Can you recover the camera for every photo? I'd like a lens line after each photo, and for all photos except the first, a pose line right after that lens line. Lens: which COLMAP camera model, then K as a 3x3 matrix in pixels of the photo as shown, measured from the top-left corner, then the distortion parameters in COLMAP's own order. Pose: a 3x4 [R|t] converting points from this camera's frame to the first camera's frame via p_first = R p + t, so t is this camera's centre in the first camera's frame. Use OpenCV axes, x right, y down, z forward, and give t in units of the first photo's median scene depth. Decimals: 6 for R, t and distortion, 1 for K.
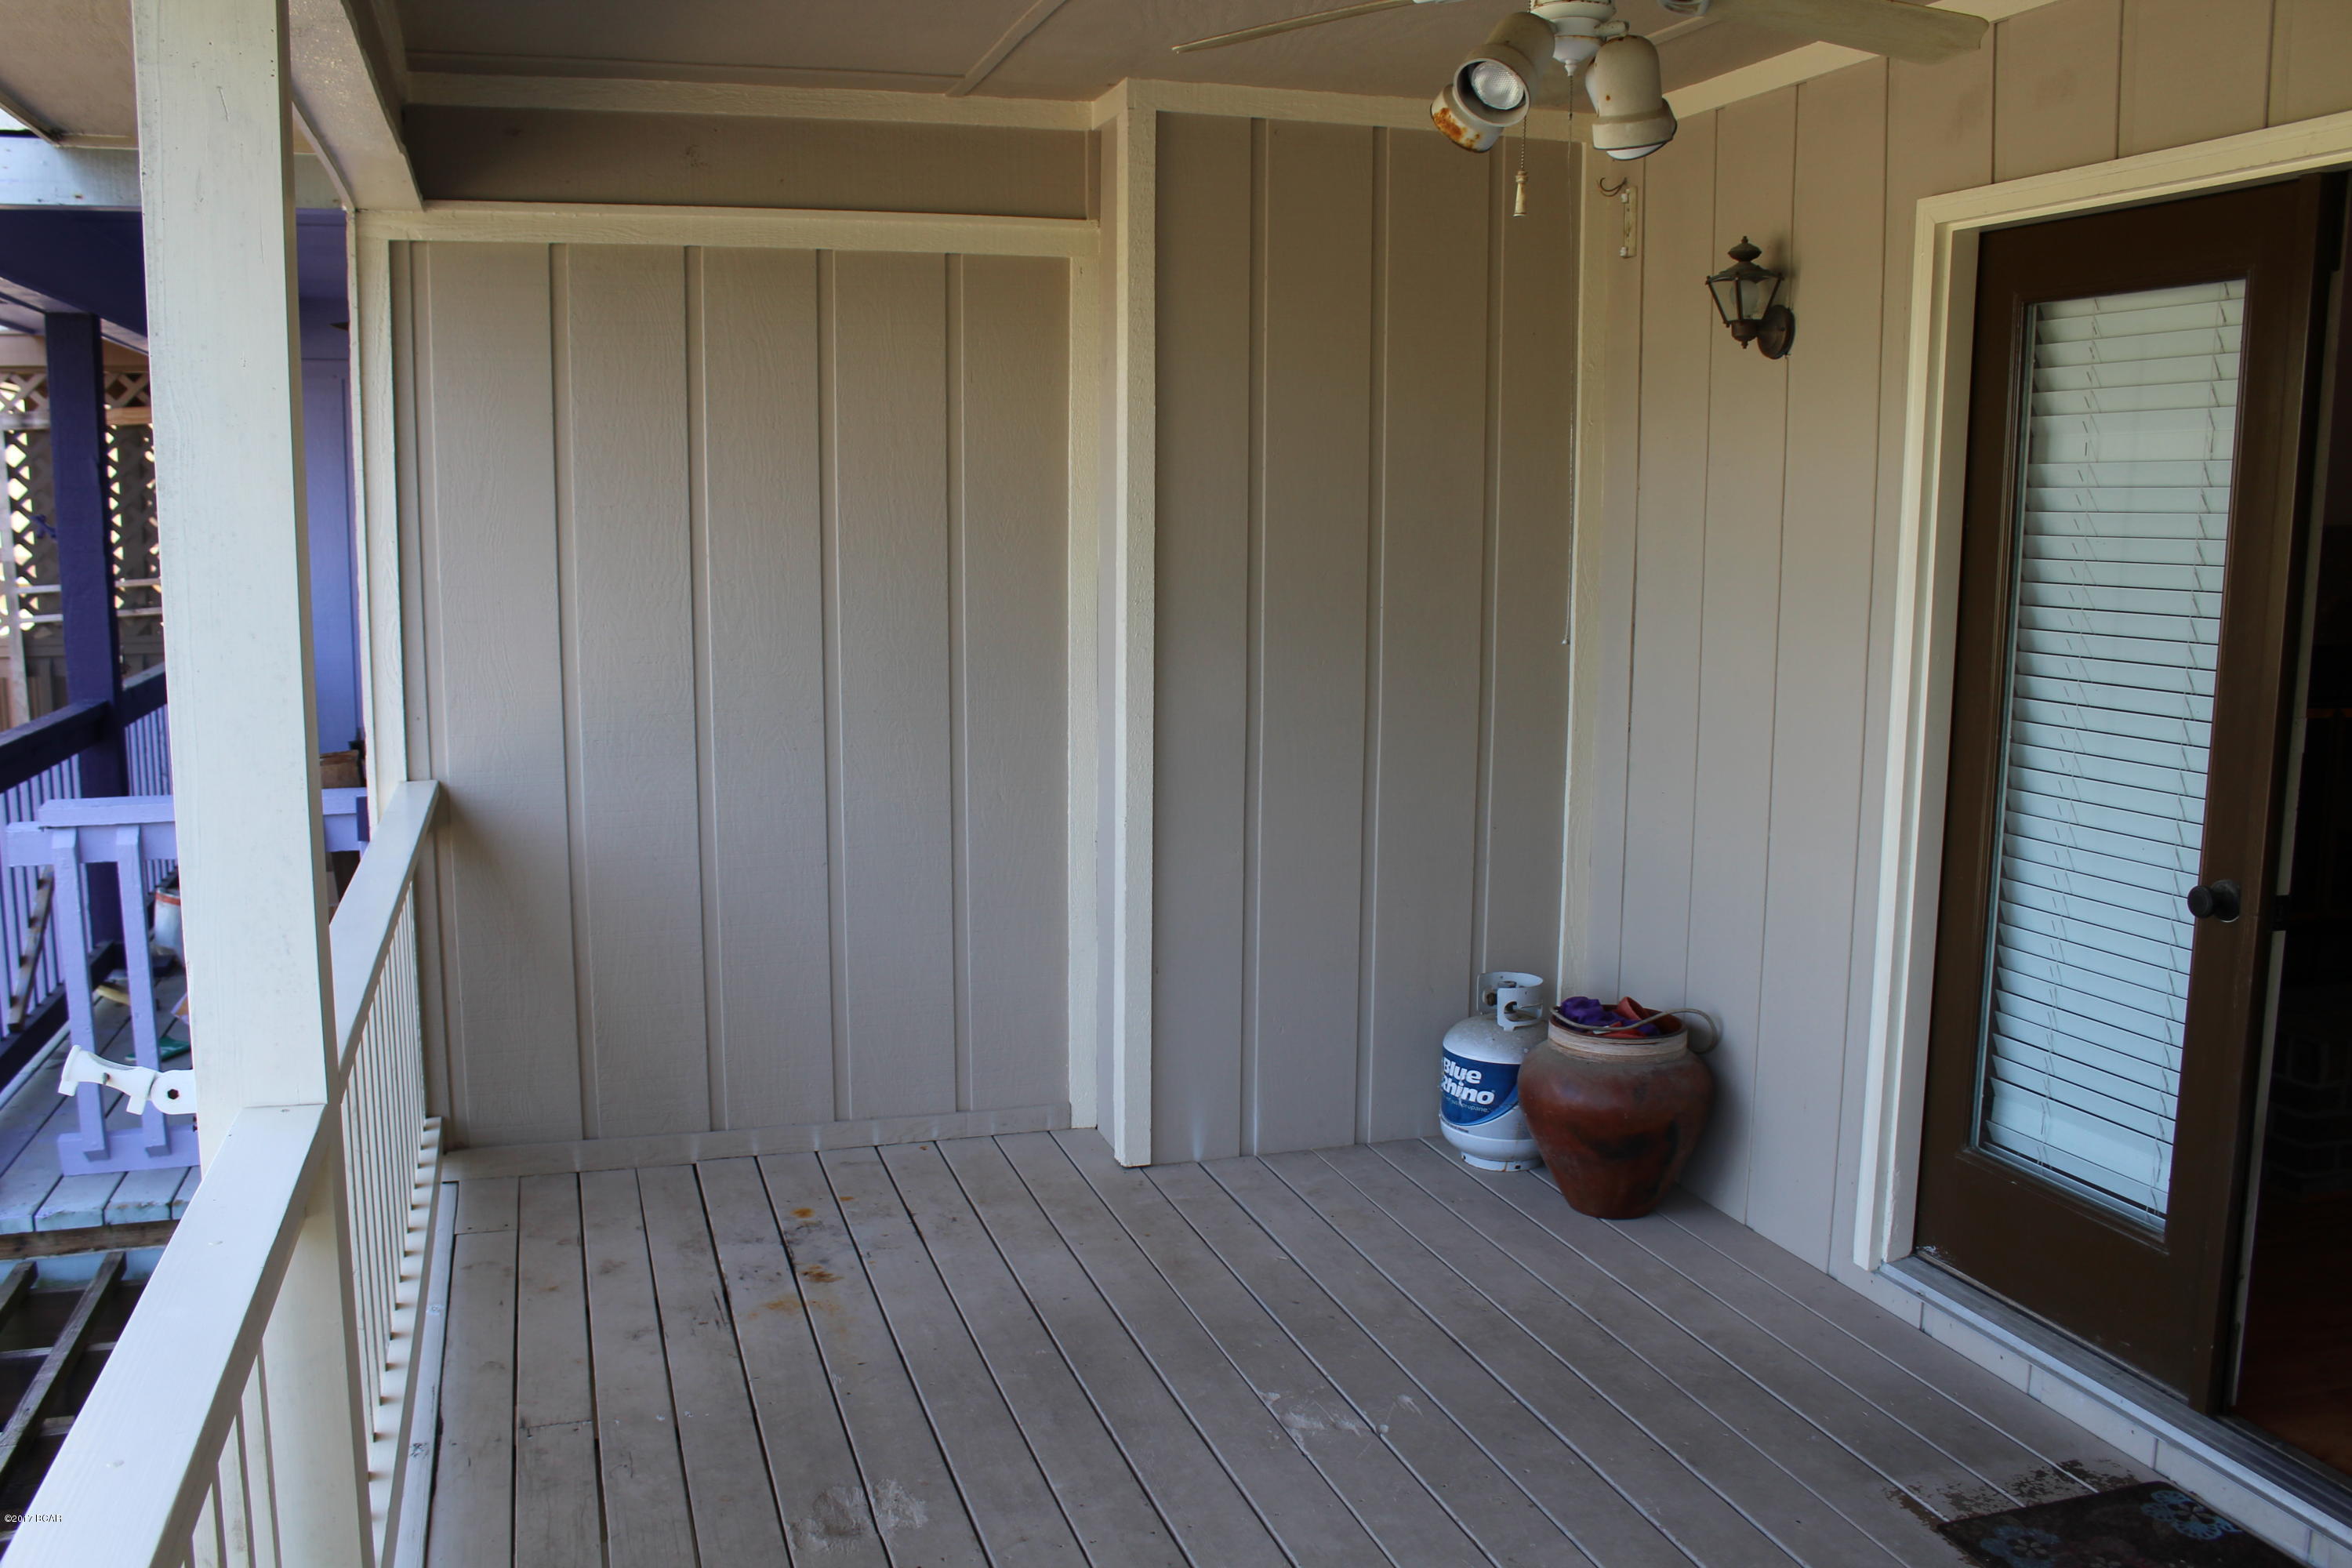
lens RADIAL K [[1956.8, 0, 1141.0], [0, 1956.8, 781.1], [0, 0, 1]] dist [-0.163790, 0.143538]
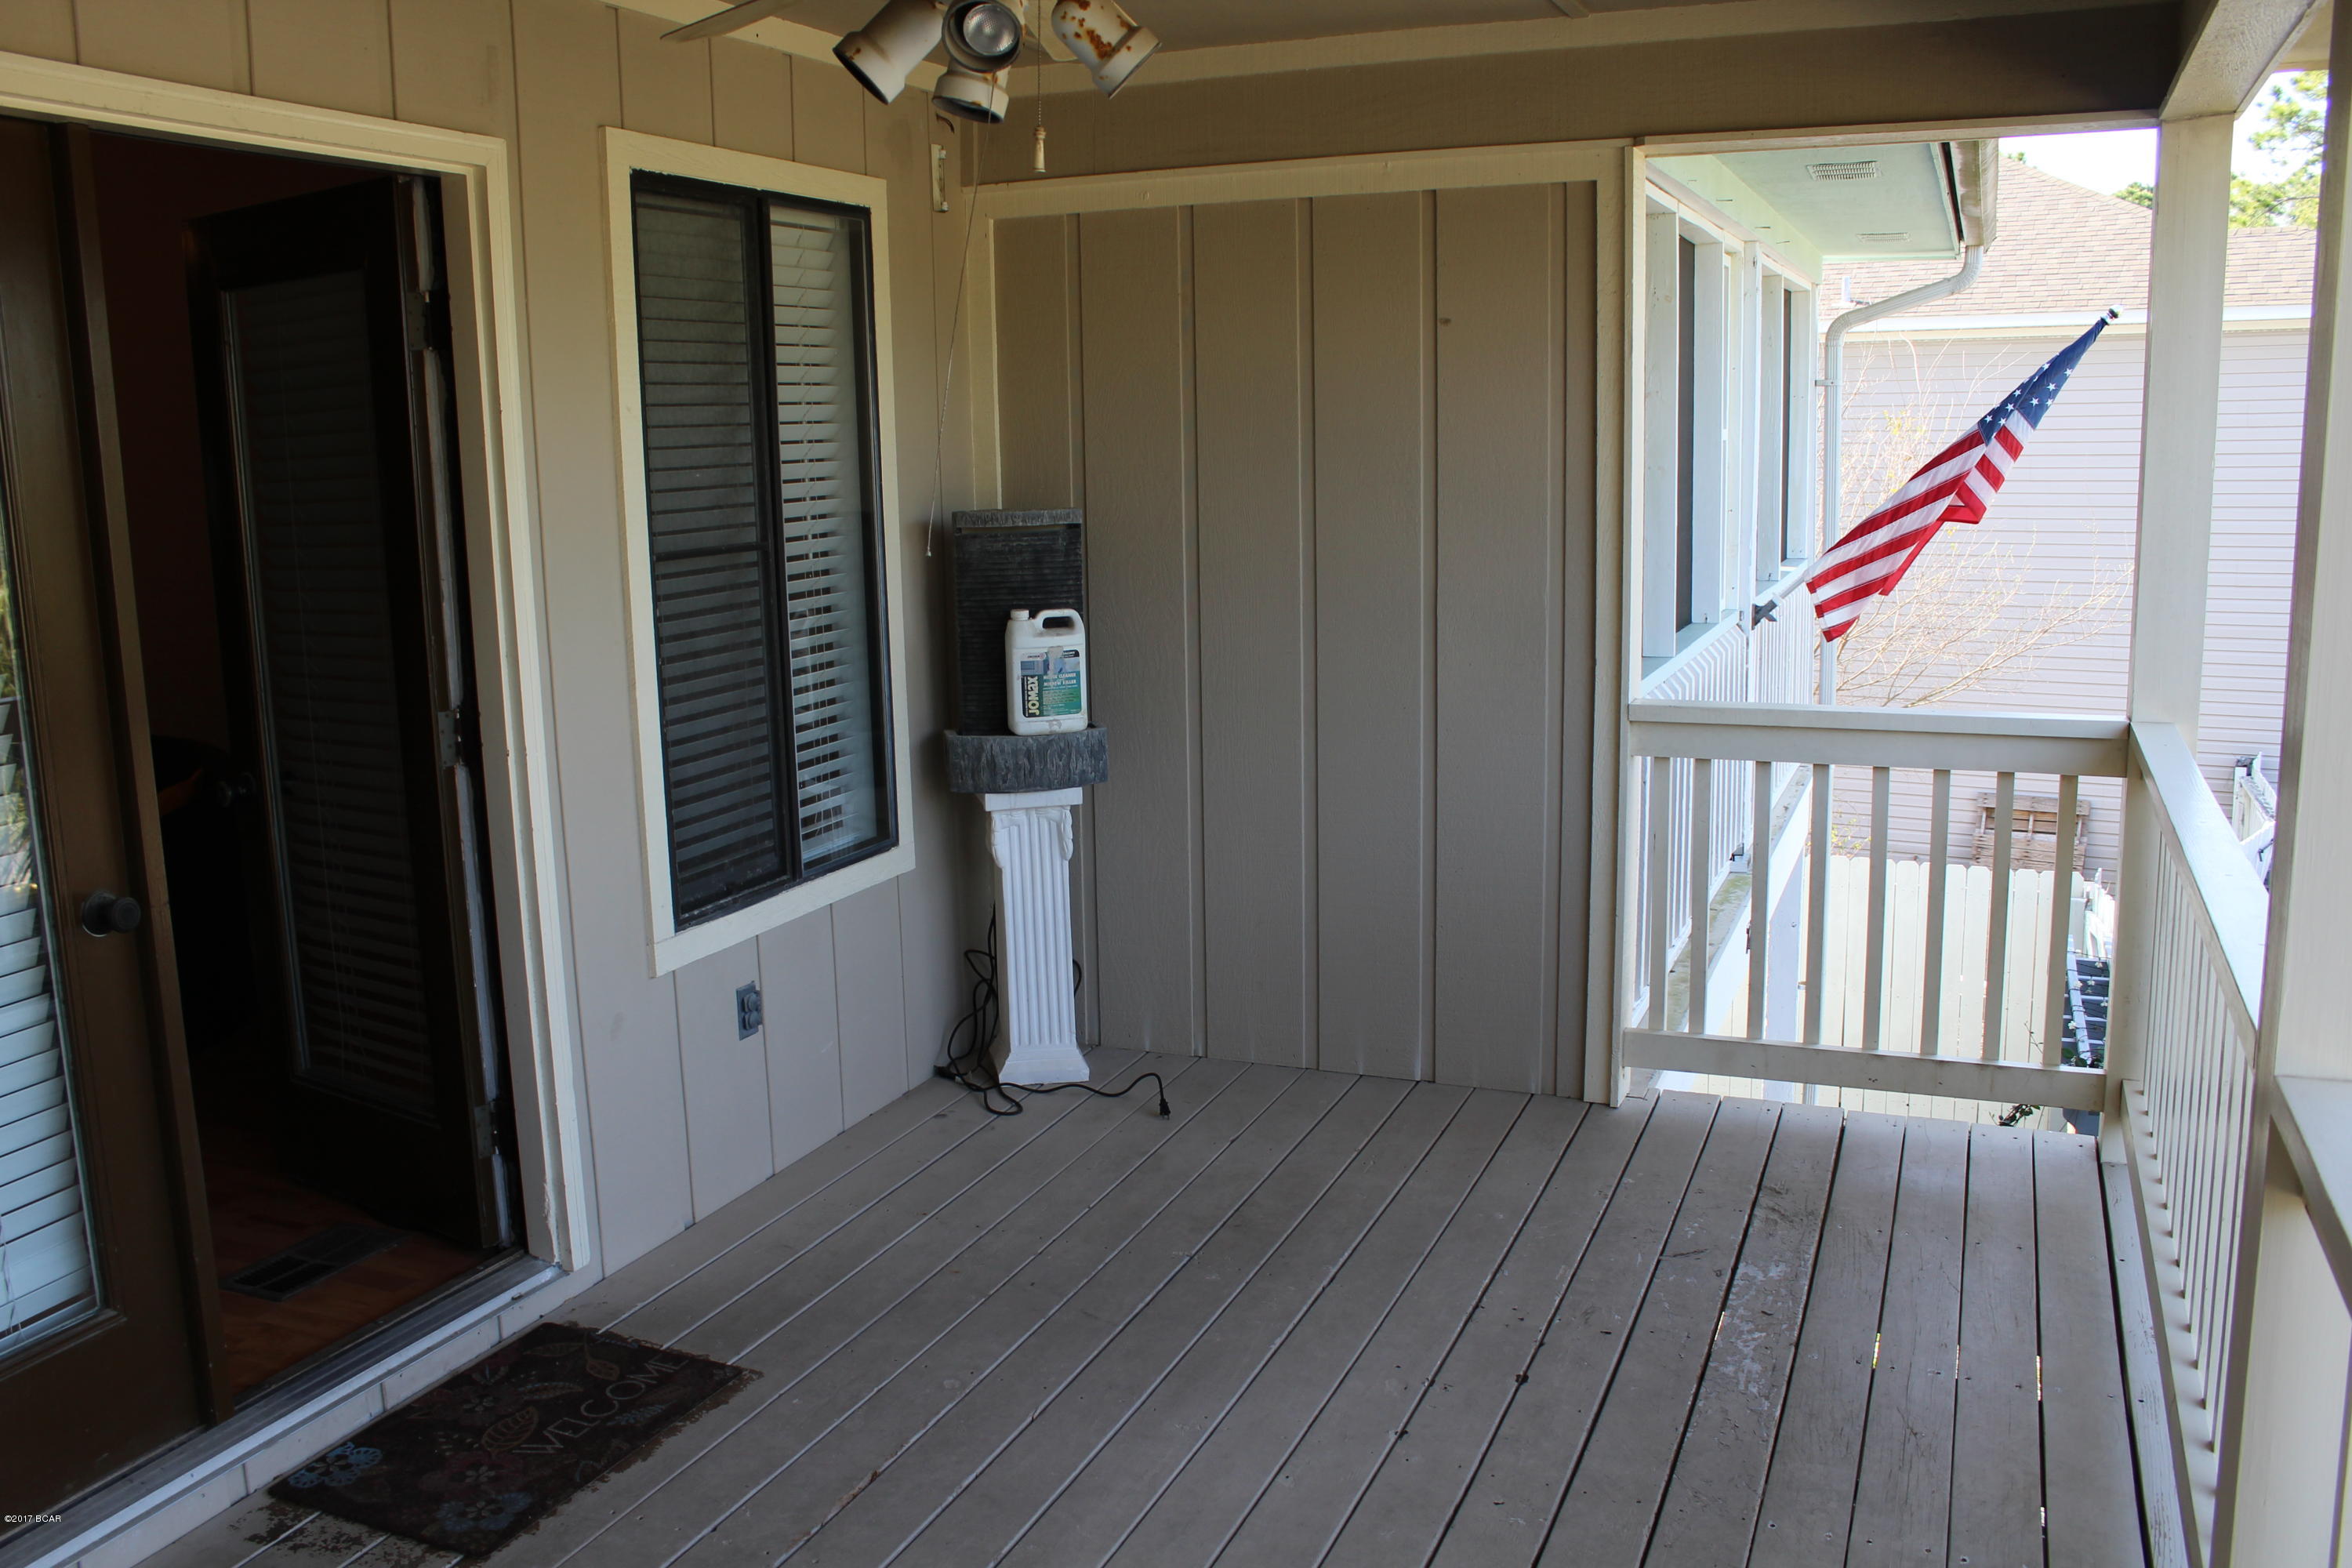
lens RADIAL K [[1956.8, 0, 1141.0], [0, 1956.8, 781.1], [0, 0, 1]] dist [-0.163790, 0.143538]
pose [[-0.763717, -0.099741, 0.637800, -0.391366], [0.111507, 0.952759, 0.282517, -0.203610], [-0.635848, 0.286882, -0.716516, 1.345561]]
